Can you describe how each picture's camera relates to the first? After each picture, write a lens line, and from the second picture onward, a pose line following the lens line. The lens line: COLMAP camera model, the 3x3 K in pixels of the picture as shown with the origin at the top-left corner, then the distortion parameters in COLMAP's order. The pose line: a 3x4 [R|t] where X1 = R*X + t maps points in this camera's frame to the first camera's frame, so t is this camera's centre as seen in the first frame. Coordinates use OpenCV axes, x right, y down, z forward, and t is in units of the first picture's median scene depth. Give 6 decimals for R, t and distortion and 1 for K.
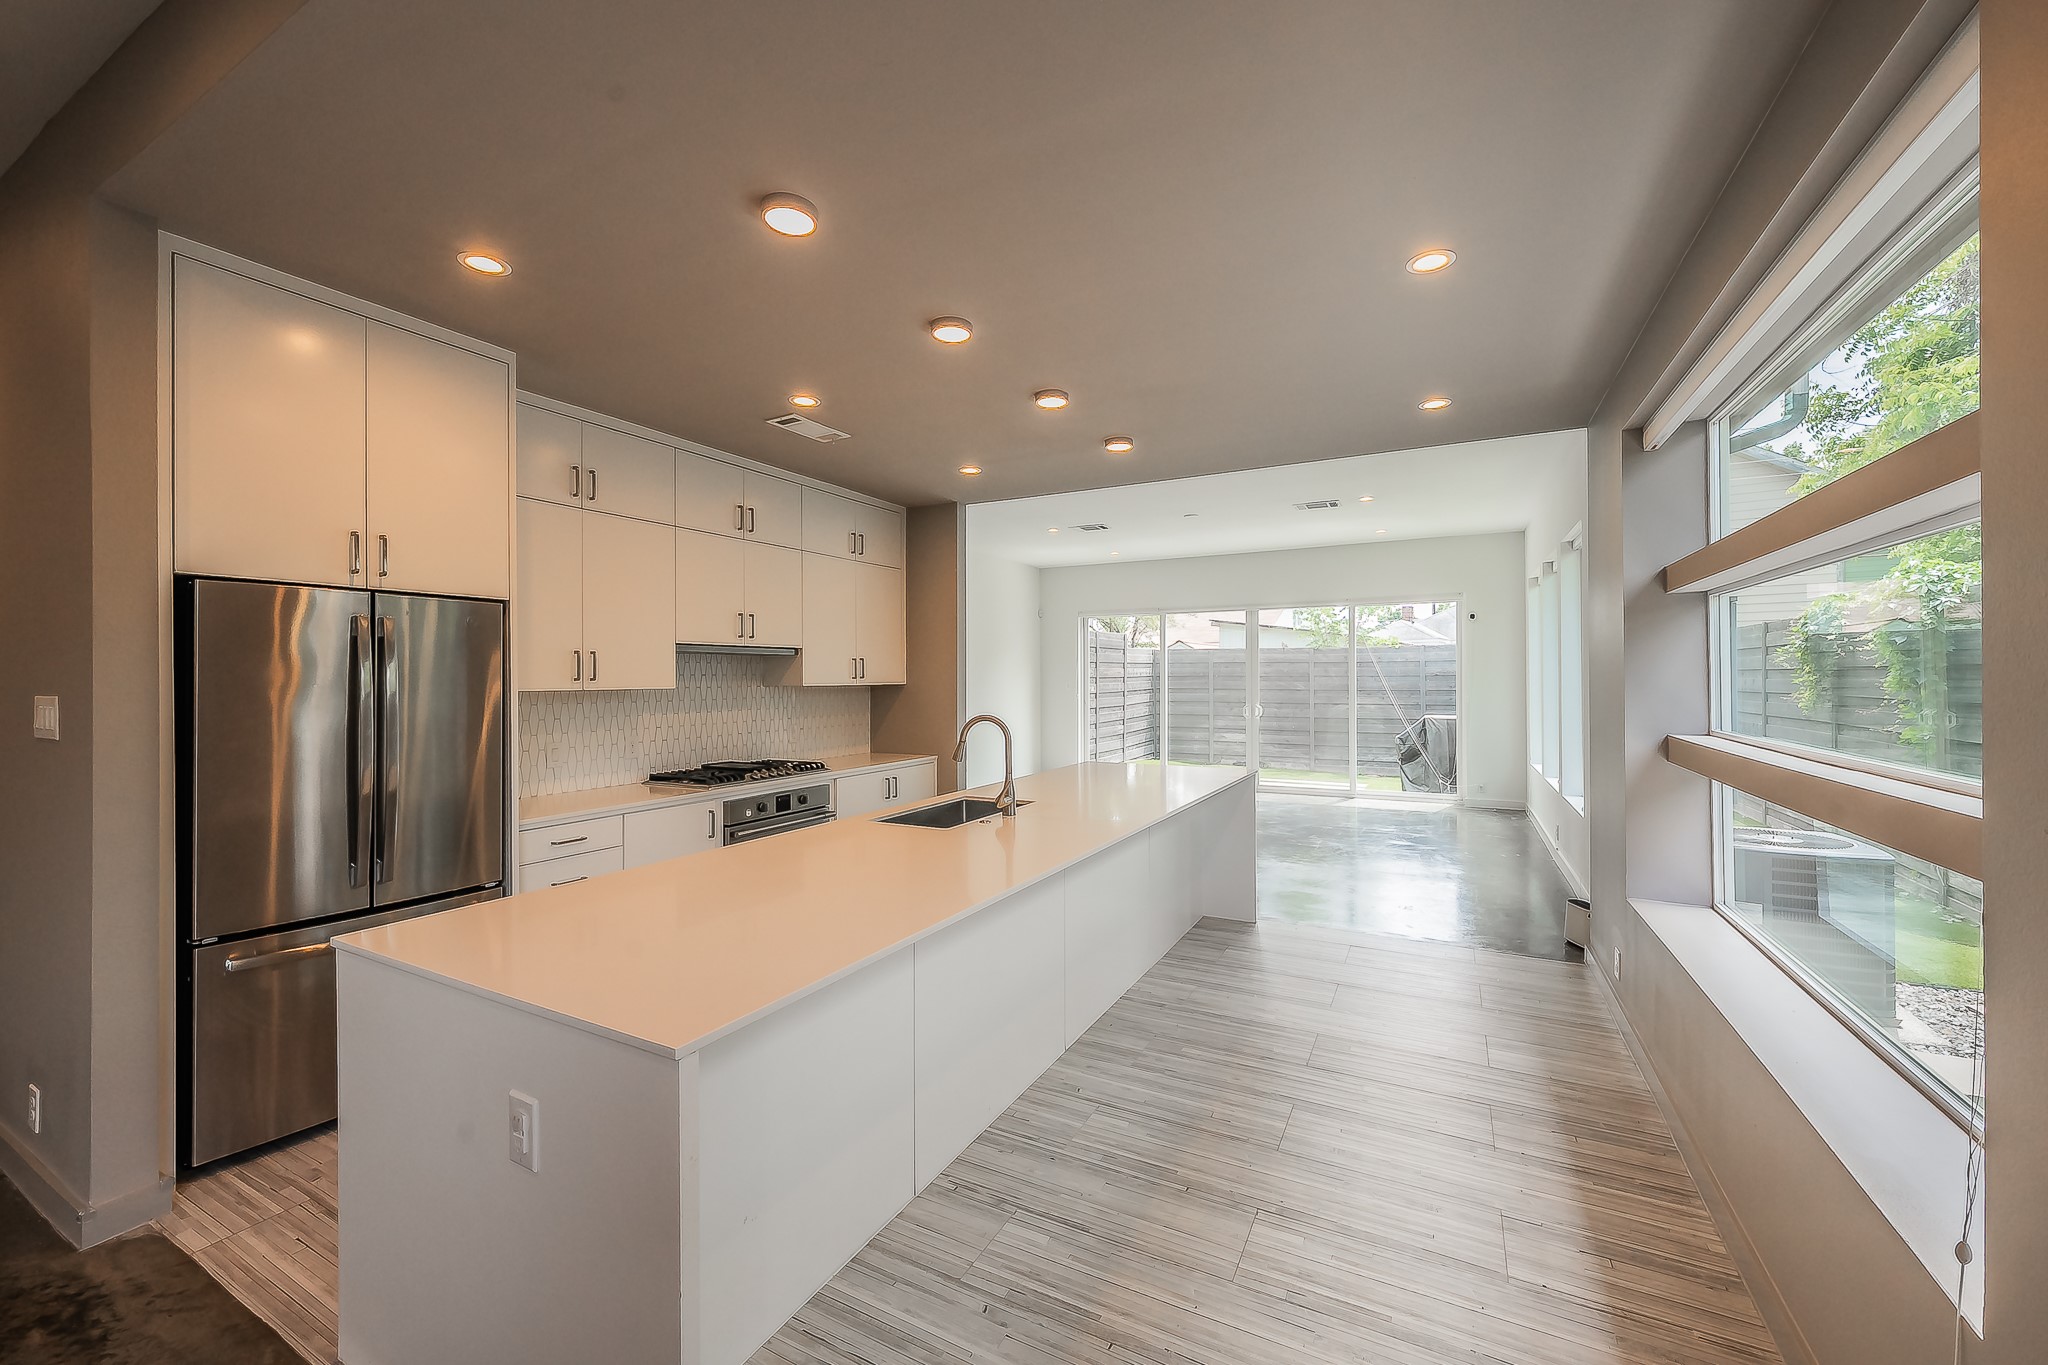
lens RADIAL K [[798.4, 0, 1053.2], [0, 798.4, 677.9], [0, 0, 1]] dist [-0.001028, -0.000234]
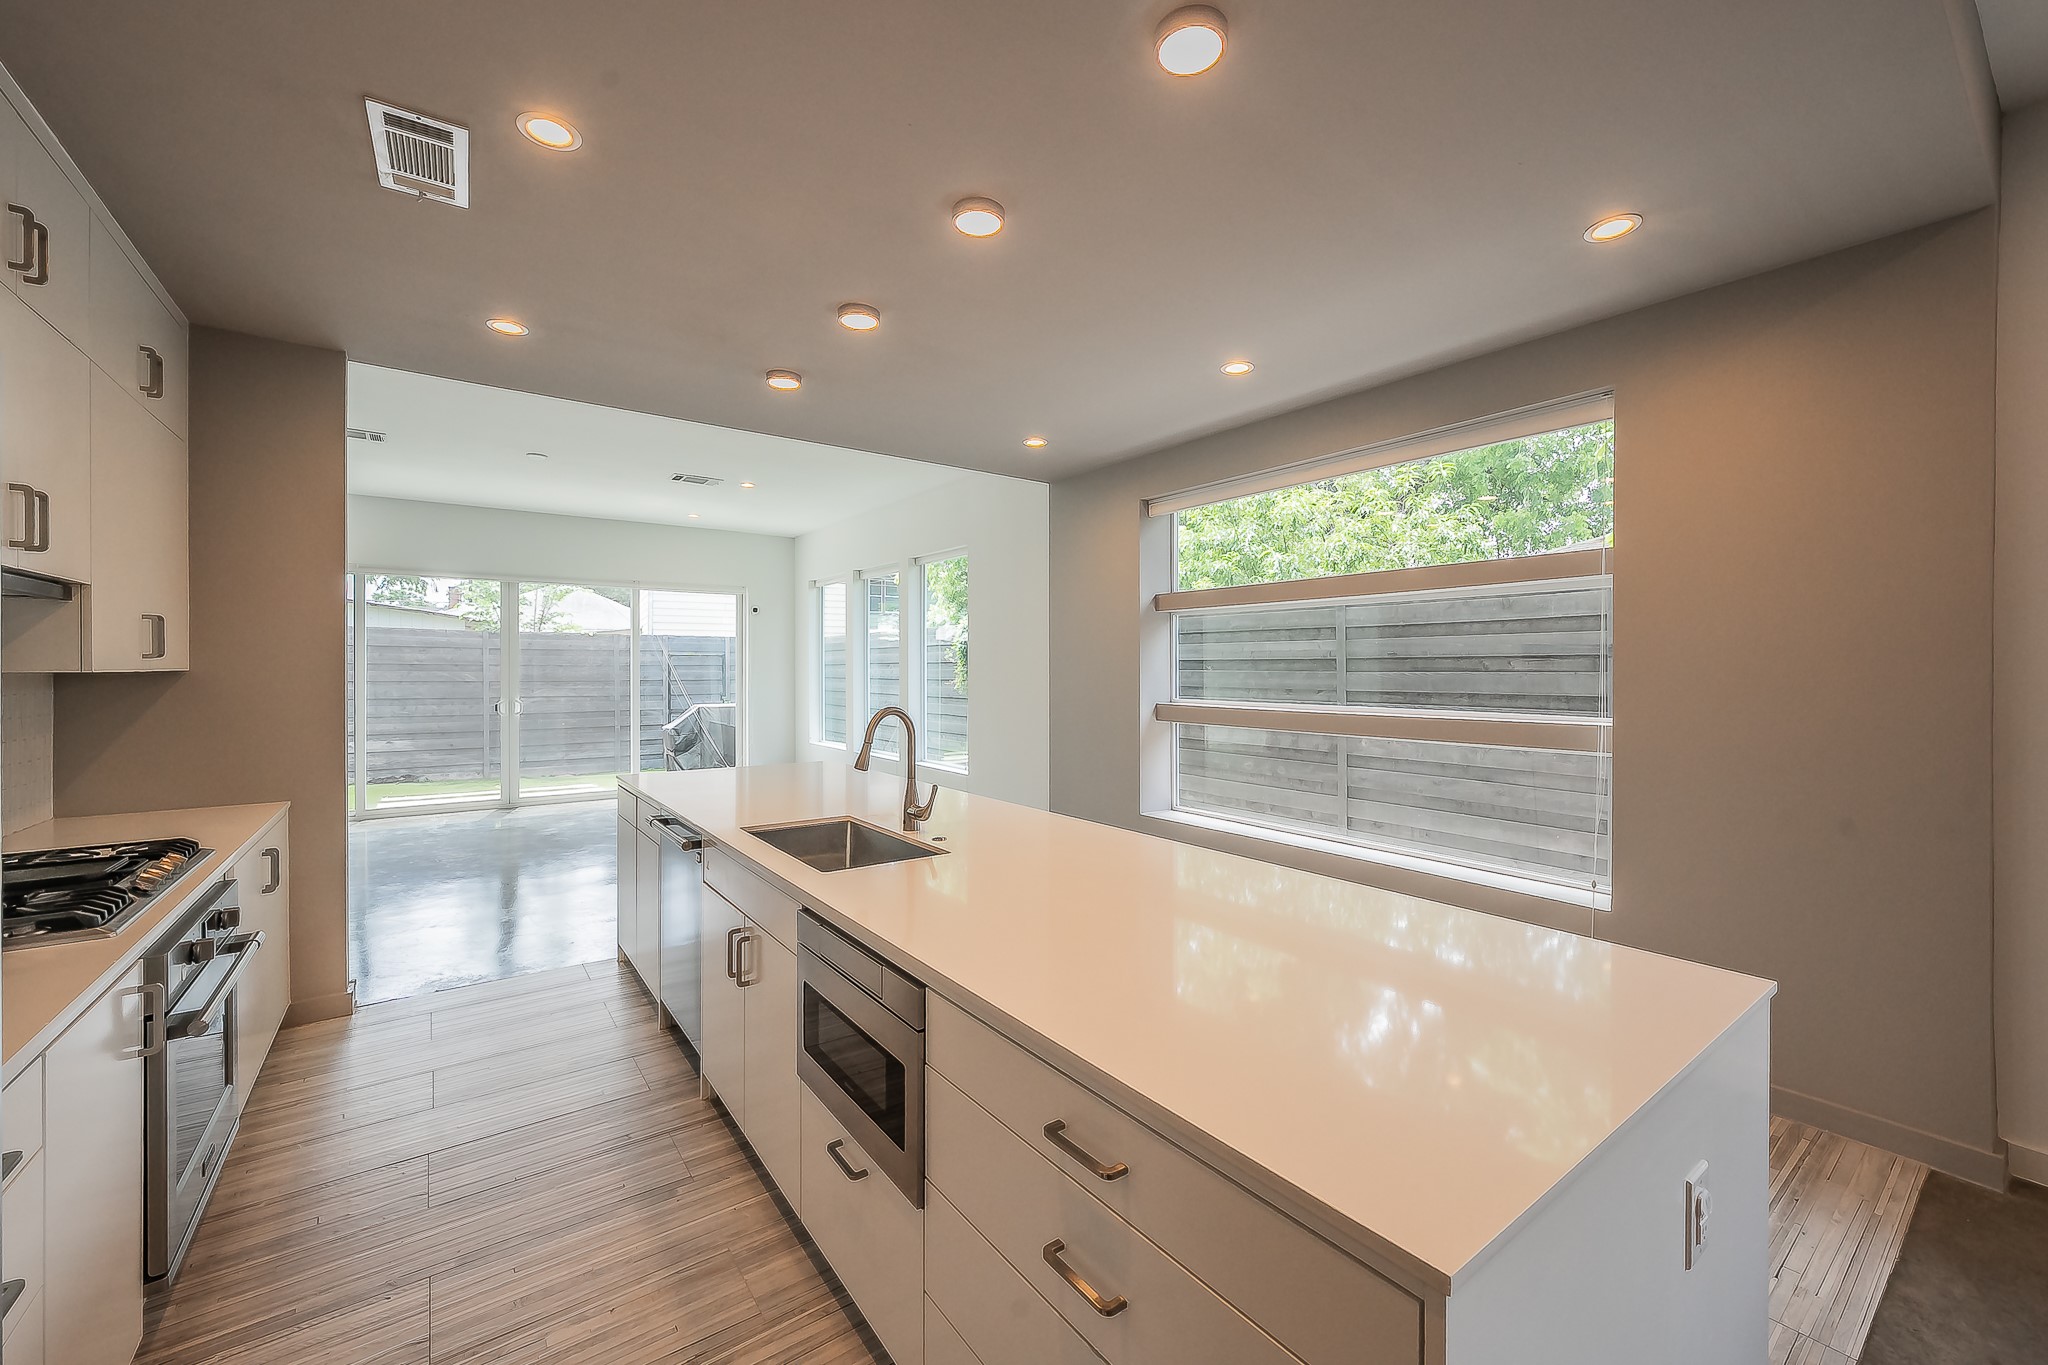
lens RADIAL K [[798.4, 0, 1026.9], [0, 798.4, 674.8], [0, 0, 1]] dist [-0.001028, -0.000234]
pose [[0.448473, -0.002041, 0.893794, -0.486034], [-0.002875, 0.999989, 0.003727, 0.008971], [-0.893792, -0.004241, 0.448462, 0.349690]]
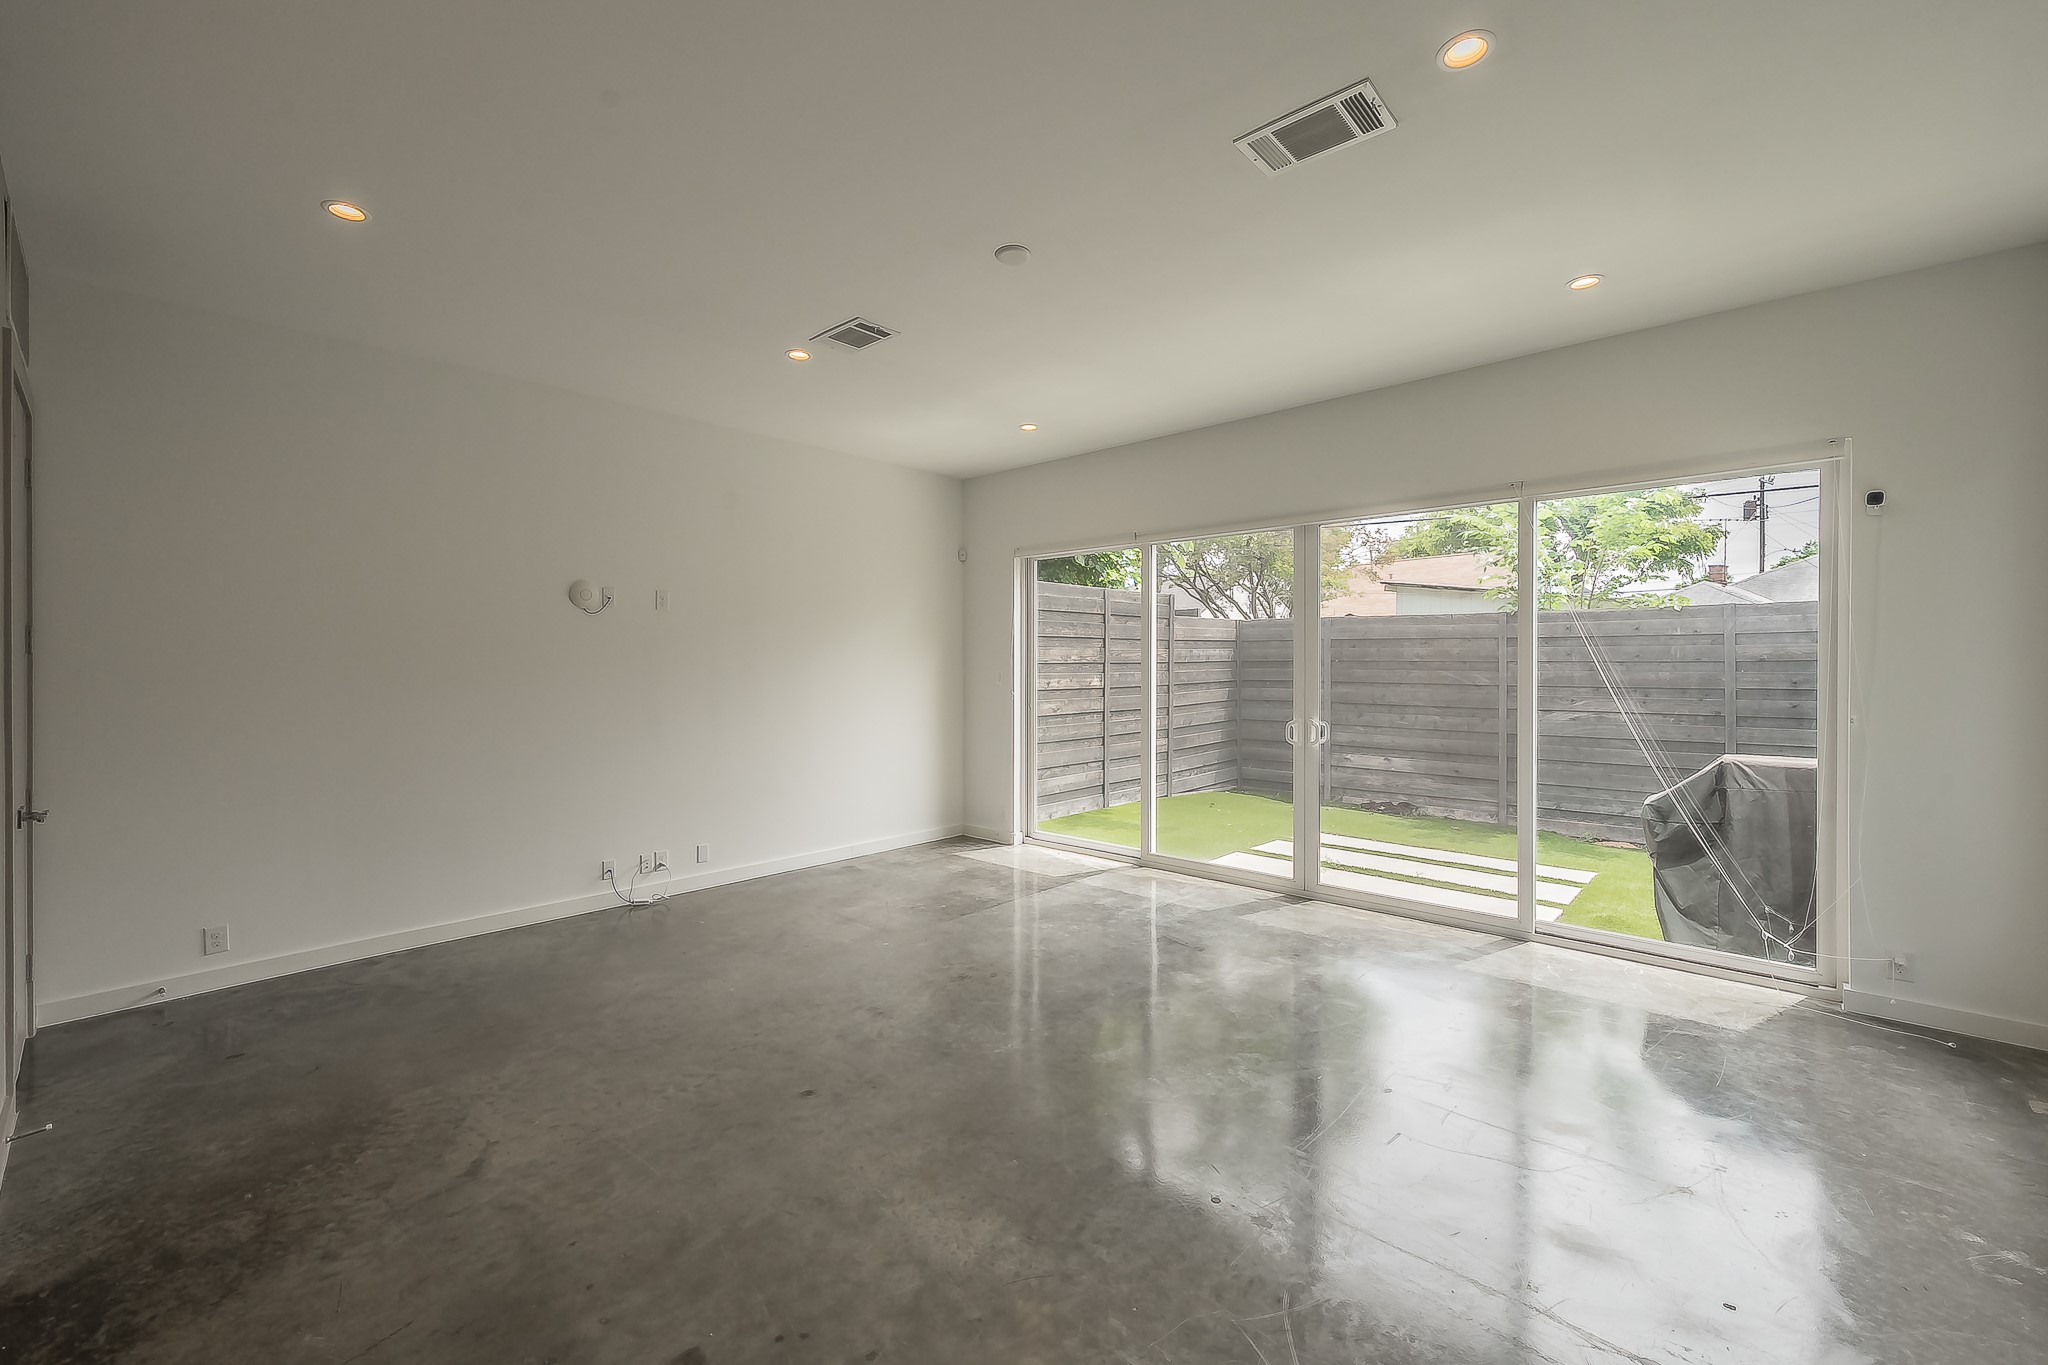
lens RADIAL K [[828.1, 0, 1030.9], [0, 828.1, 671.6], [0, 0, 1]] dist [-0.000007, 0.000294]
pose [[0.961459, 0.005038, -0.274902, 0.463571], [-0.002506, 0.999951, 0.009562, -0.000178], [0.274937, -0.008504, 0.961425, 0.948848]]
